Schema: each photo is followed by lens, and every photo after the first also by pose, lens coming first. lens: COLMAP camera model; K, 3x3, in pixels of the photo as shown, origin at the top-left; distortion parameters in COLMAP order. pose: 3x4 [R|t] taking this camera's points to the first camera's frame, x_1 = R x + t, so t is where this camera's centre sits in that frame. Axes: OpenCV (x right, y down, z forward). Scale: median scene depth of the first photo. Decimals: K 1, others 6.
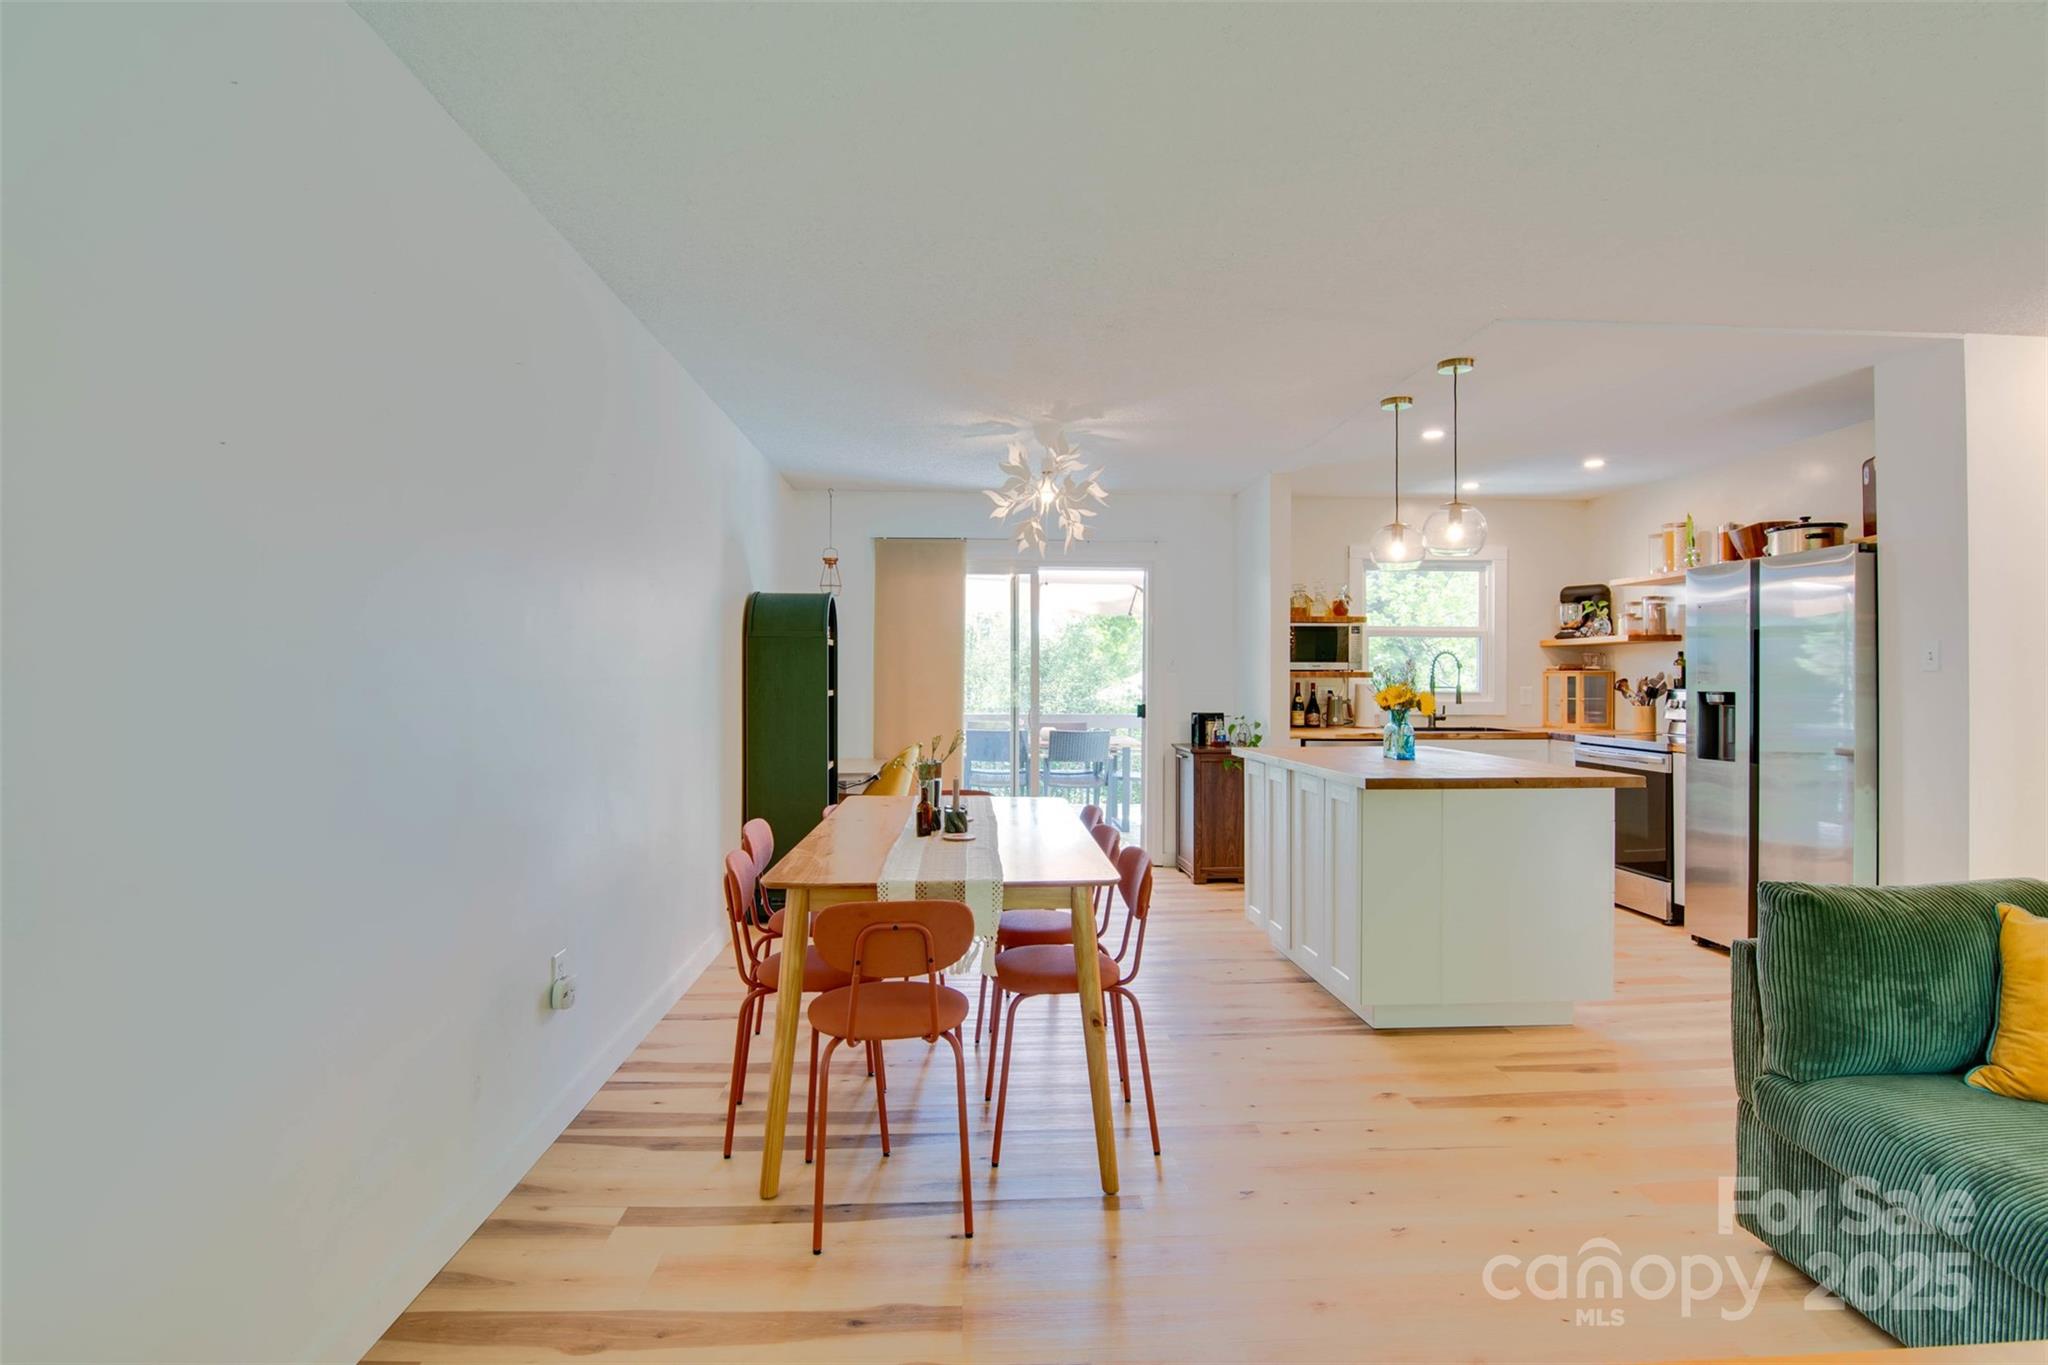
lens RADIAL K [[992.0, 0, 1012.3], [0, 992.0, 675.3], [0, 0, 1]] dist [-0.002693, -0.014706]
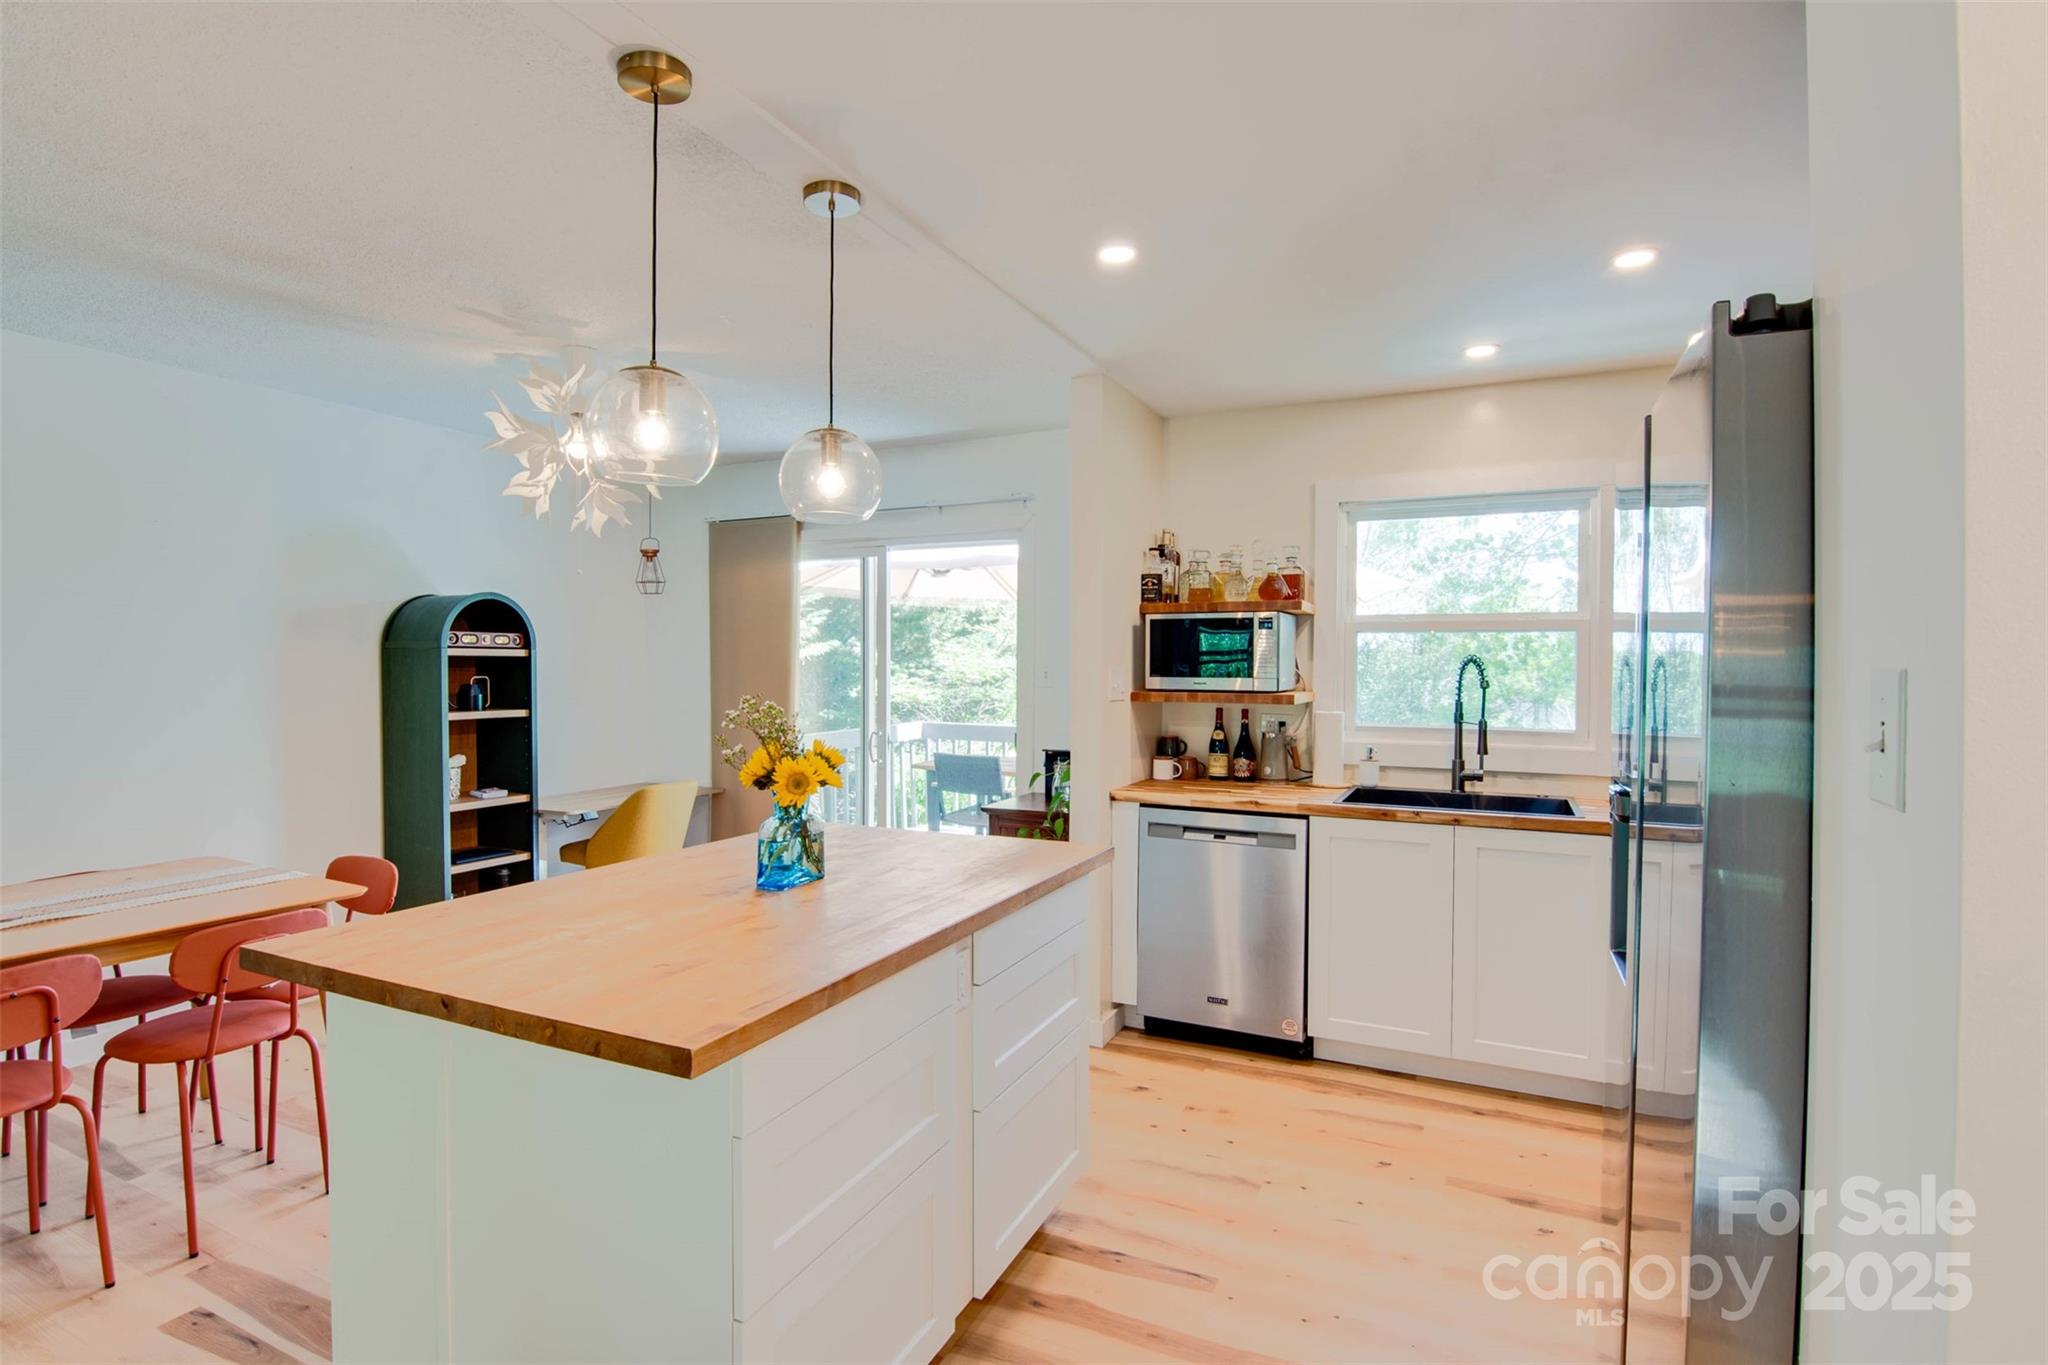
lens RADIAL K [[992.0, 0, 1012.3], [0, 992.0, 675.3], [0, 0, 1]] dist [-0.002693, -0.014706]
pose [[0.882722, 0.006049, -0.469856, 0.471379], [-0.000037, 0.999918, 0.012803, -0.021848], [0.469895, -0.011284, 0.882650, 0.388948]]
